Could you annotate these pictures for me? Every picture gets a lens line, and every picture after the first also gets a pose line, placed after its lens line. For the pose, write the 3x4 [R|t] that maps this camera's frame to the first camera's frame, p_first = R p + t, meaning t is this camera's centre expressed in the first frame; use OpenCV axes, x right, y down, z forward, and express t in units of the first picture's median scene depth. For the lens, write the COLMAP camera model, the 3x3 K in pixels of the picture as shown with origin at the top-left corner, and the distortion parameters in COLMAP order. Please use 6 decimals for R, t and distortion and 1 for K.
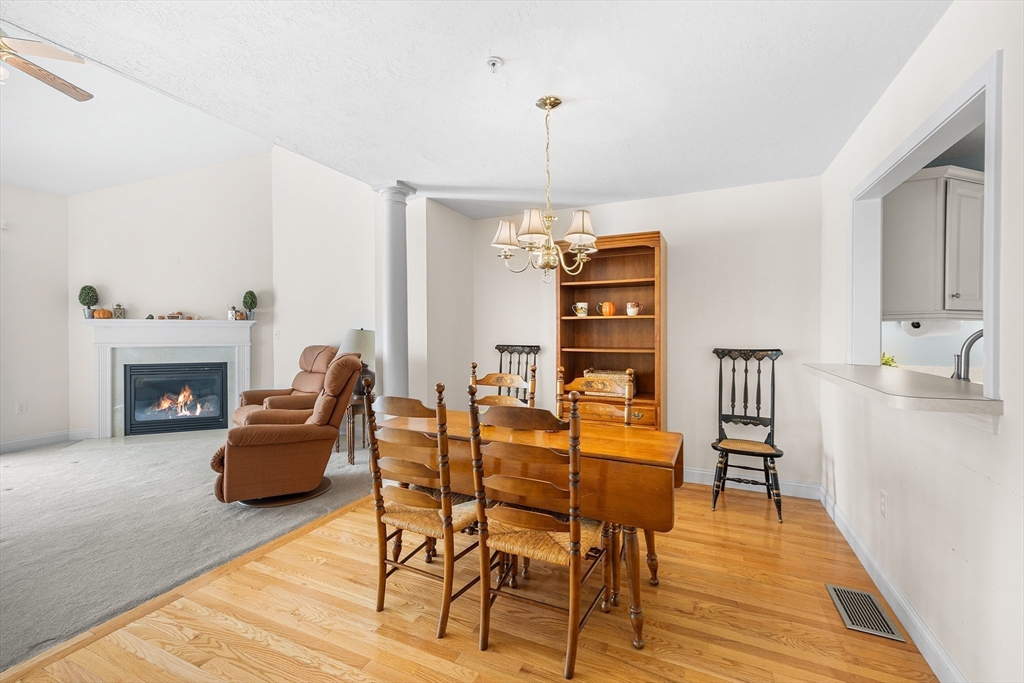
lens RADIAL K [[433.4, 0, 510.3], [0, 433.4, 333.1], [0, 0, 1]] dist [0.017938, 0.000179]
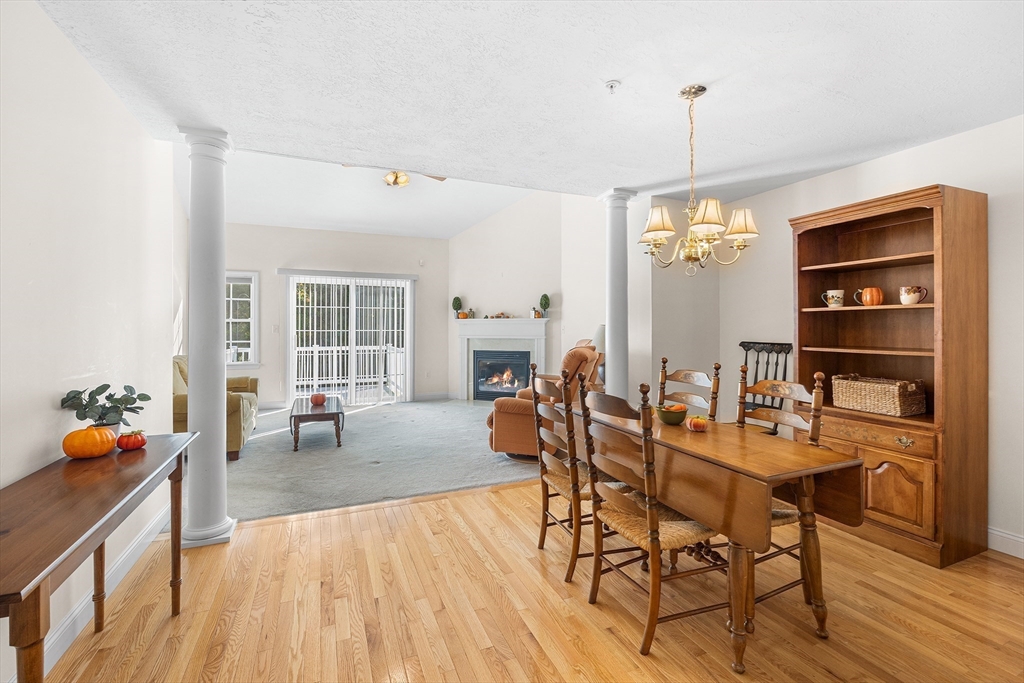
lens RADIAL K [[435.5, 0, 487.8], [0, 435.5, 327.2], [0, 0, 1]] dist [-0.003289, -0.000356]
pose [[0.726611, -0.001378, -0.687048, 0.231062], [-0.001075, 0.999994, -0.003142, 0.000657], [0.687049, 0.003022, 0.726605, -0.008870]]
